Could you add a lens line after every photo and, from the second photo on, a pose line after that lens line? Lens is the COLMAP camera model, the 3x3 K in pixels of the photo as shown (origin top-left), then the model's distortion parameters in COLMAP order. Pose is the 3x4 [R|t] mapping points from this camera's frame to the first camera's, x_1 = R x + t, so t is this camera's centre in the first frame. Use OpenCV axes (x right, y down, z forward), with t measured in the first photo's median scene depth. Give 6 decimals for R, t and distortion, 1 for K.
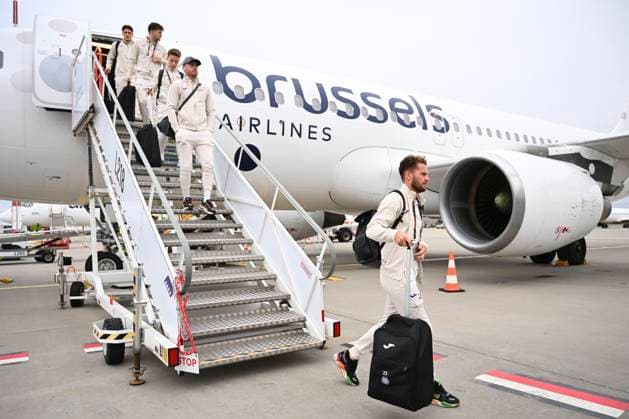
lens RADIAL K [[454.8, 0, 315.4], [0, 454.8, 227.8], [0, 0, 1]] dist [-0.005183, 0.000094]
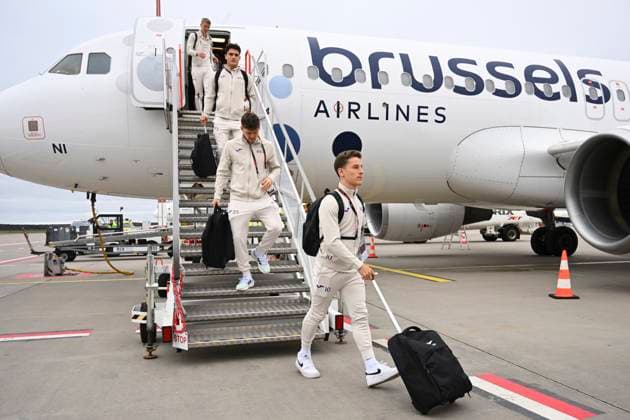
lens RADIAL K [[529.5, 0, 339.6], [0, 529.5, 245.6], [0, 0, 1]] dist [-0.005355, 0.002073]
pose [[0.958028, 0.011520, -0.286442, 0.145919], [-0.000304, 0.999233, 0.039169, 0.004585], [0.286673, -0.037438, 0.957297, -0.037578]]
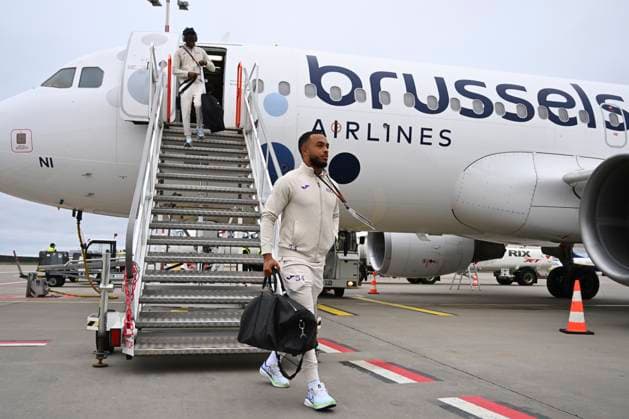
lens RADIAL K [[553.8, 0, 316.0], [0, 553.8, 249.0], [0, 0, 1]] dist [-0.003814, 0.007719]
pose [[0.939594, 0.019204, -0.341751, 0.164506], [-0.031861, 0.998997, -0.031460, 0.034970], [0.340804, 0.040448, 0.939264, -0.004960]]
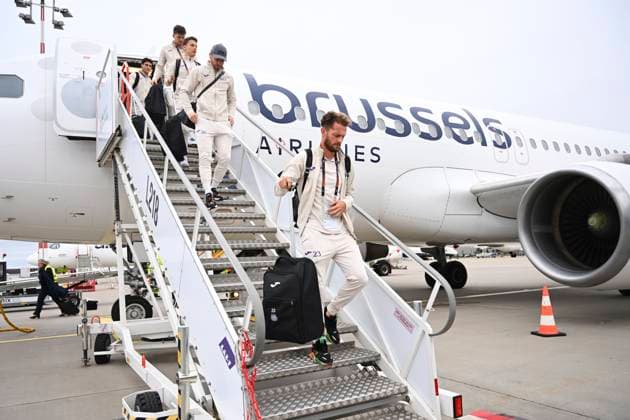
lens RADIAL K [[473.9, 0, 305.9], [0, 473.9, 232.3], [0, 0, 1]] dist [-0.005362, -0.002352]
pose [[0.996349, -0.034712, -0.077994, -0.046810], [0.029821, 0.997566, -0.063025, -0.002381], [0.079992, 0.060470, 0.994960, 0.092266]]
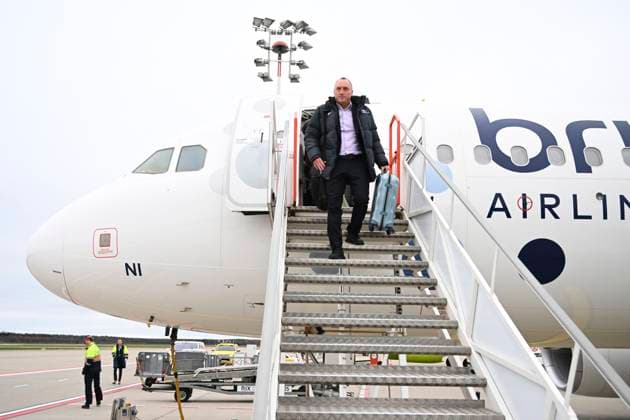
lens RADIAL K [[589.0, 0, 305.9], [0, 589.0, 208.7], [0, 0, 1]] dist [-0.003034, 0.004294]
pose [[0.846177, -0.095368, -0.524298, -0.001268], [-0.025096, 0.975633, -0.217968, -0.047558], [0.532310, 0.197598, 0.823165, 0.201620]]
